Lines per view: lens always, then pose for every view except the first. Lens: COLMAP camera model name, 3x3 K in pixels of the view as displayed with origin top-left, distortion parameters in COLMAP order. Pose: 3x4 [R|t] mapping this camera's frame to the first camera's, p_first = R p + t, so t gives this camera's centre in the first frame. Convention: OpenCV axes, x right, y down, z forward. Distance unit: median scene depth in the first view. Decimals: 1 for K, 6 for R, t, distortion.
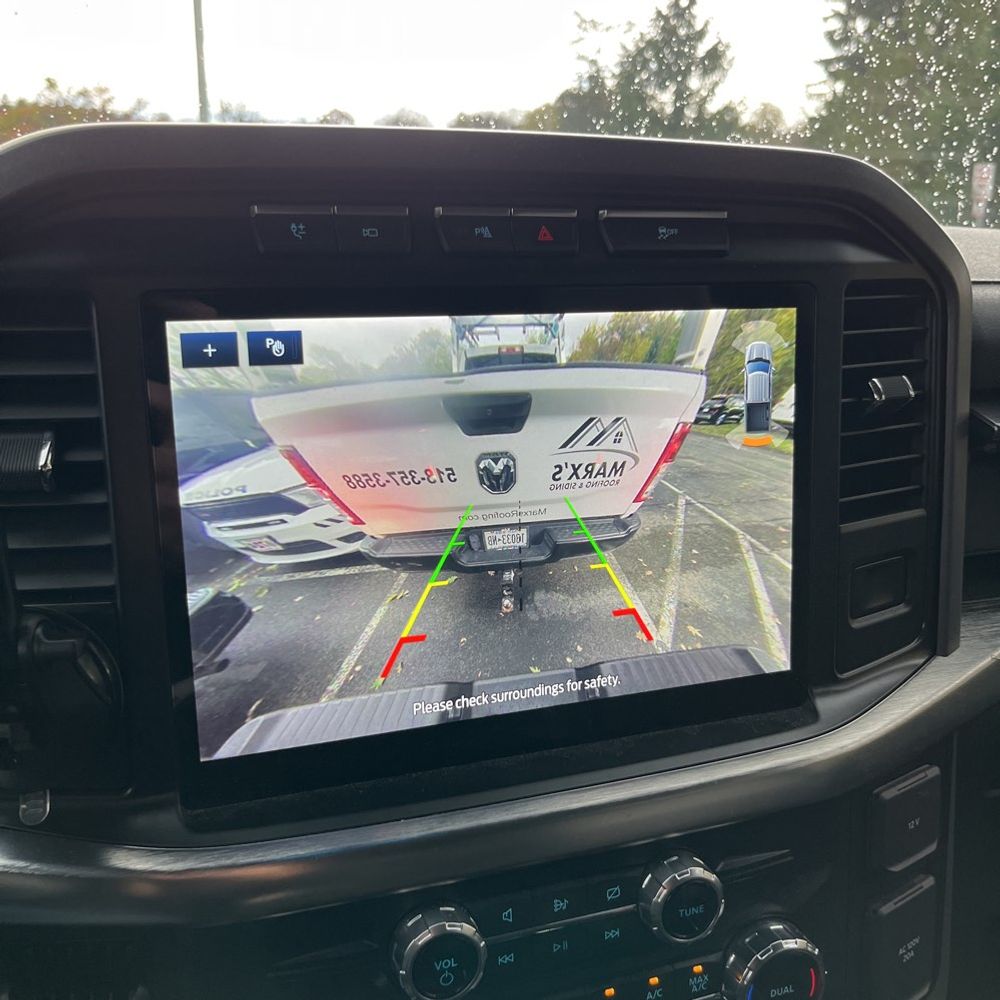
lens RADIAL K [[1021.5, 0, 493.8], [0, 1021.5, 510.8], [0, 0, 1]] dist [0.007775, 0.001662]
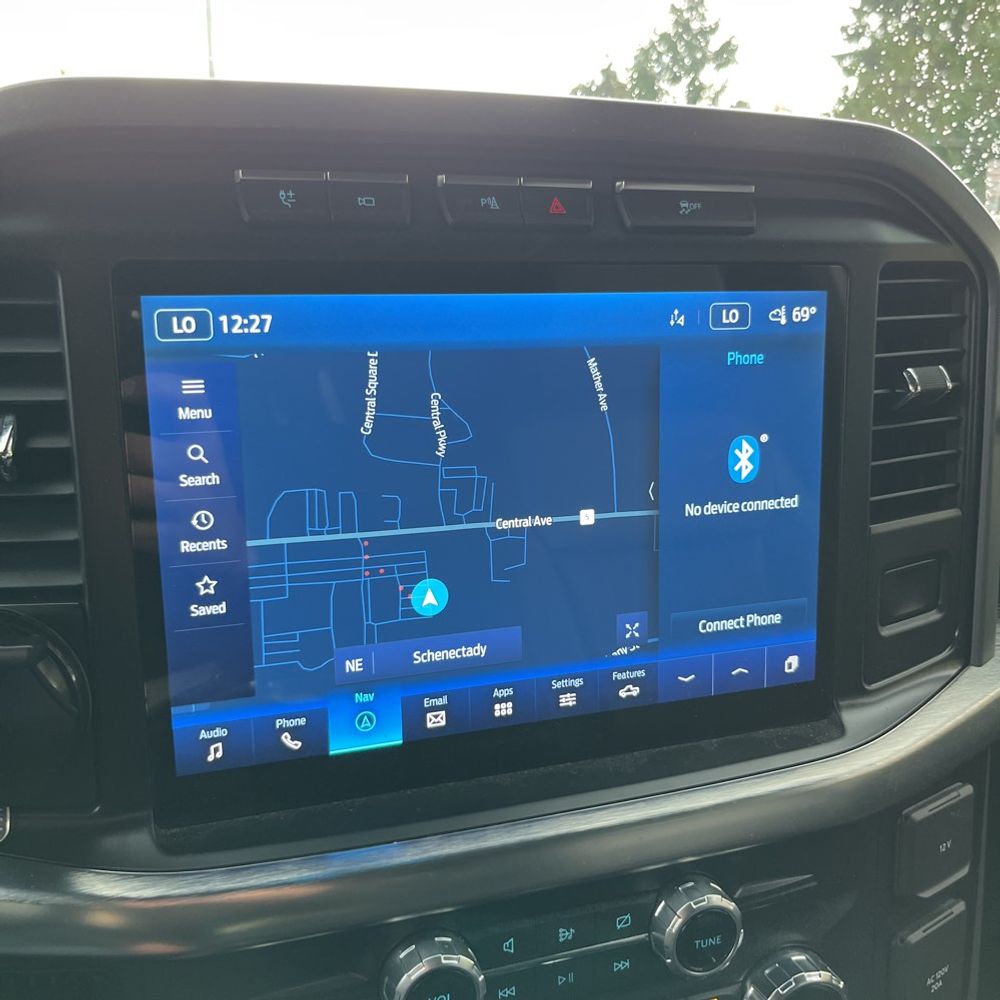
lens RADIAL K [[1021.0, 0, 500.4], [0, 1021.0, 511.1], [0, 0, 1]] dist [0.031701, -0.050044]
pose [[0.999948, 0.010157, -0.000760, 0.002253], [-0.010153, 0.999934, 0.005336, -0.001060], [0.000814, -0.005328, 0.999985, 0.069810]]
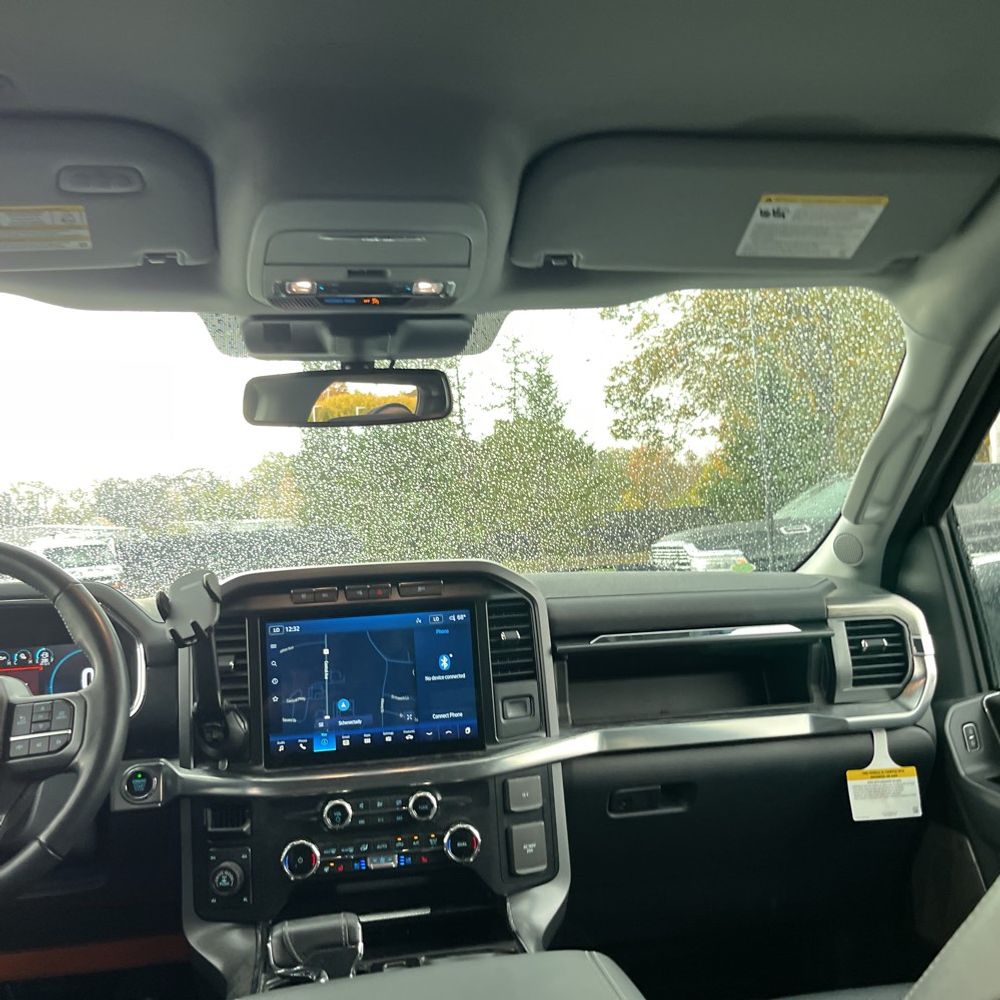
lens RADIAL K [[1040.9, 0, 502.2], [0, 1040.9, 497.7], [0, 0, 1]] dist [0.038725, -0.059298]
pose [[0.985250, -0.067262, -0.157349, 0.894860], [0.015587, 0.950963, -0.308912, 0.438649], [0.170411, 0.301902, 0.937984, -1.972699]]
